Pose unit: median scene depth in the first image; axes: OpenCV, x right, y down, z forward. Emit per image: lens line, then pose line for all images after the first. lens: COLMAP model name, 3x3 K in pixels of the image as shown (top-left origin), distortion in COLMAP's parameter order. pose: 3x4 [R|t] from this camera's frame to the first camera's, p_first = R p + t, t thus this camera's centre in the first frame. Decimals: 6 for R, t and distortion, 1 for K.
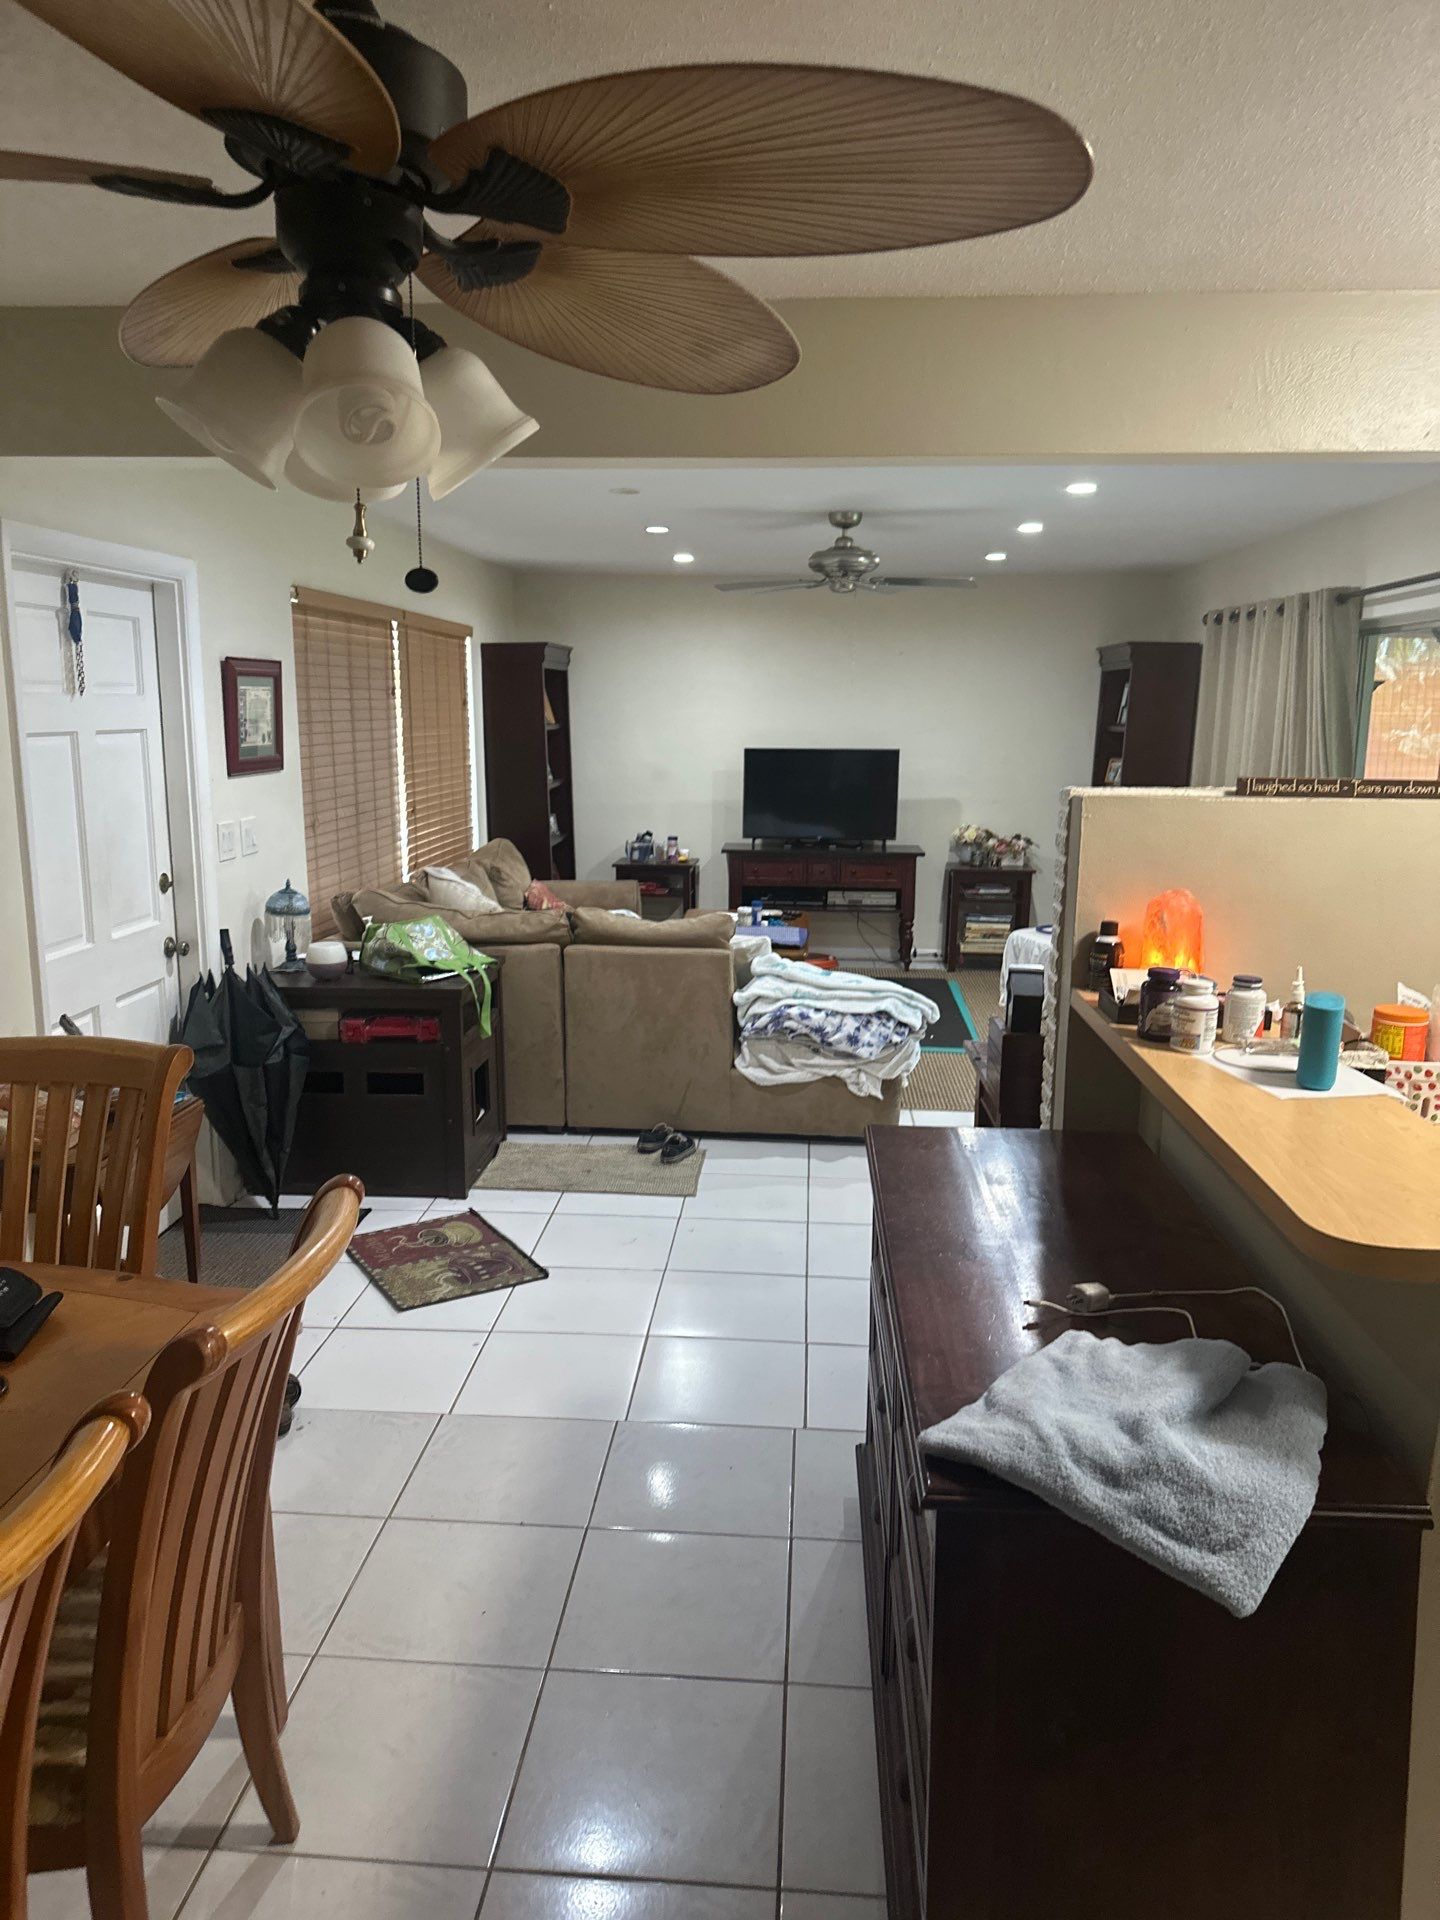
lens RADIAL K [[1374.6, 0, 720.0], [0, 1374.6, 960.0], [0, 0, 1]] dist [-0.011375, -0.005184]
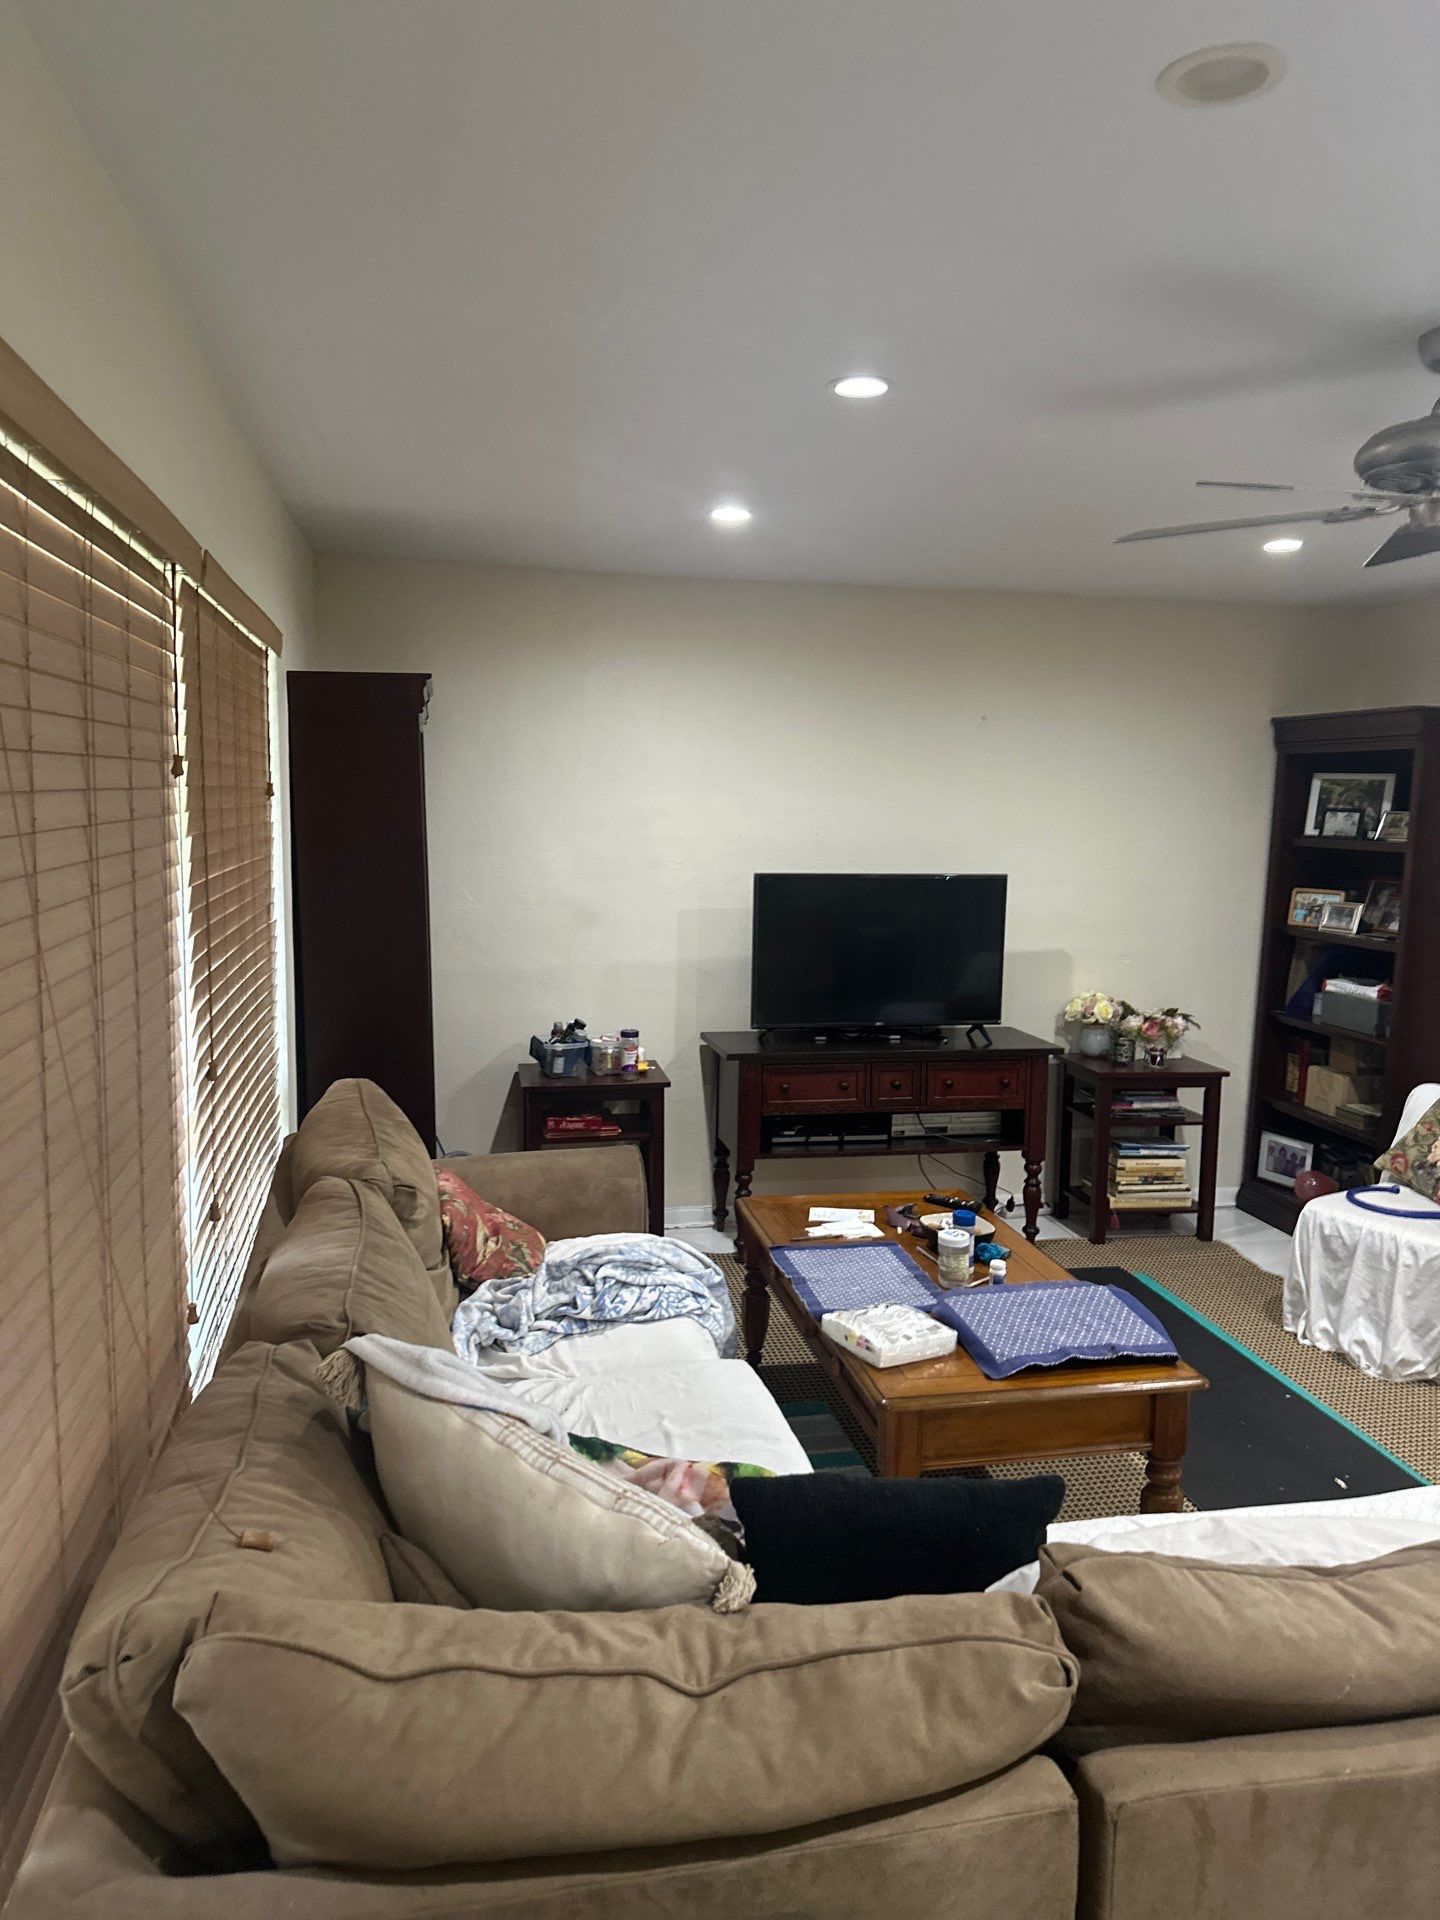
lens RADIAL K [[1362.5, 0, 708.0], [0, 1362.5, 952.3], [0, 0, 1]] dist [0.003716, -0.017596]
pose [[0.966007, -0.019032, 0.257815, -0.146137], [0.034237, 0.997920, -0.054616, -0.091278], [-0.256239, 0.061586, 0.964650, 0.464269]]
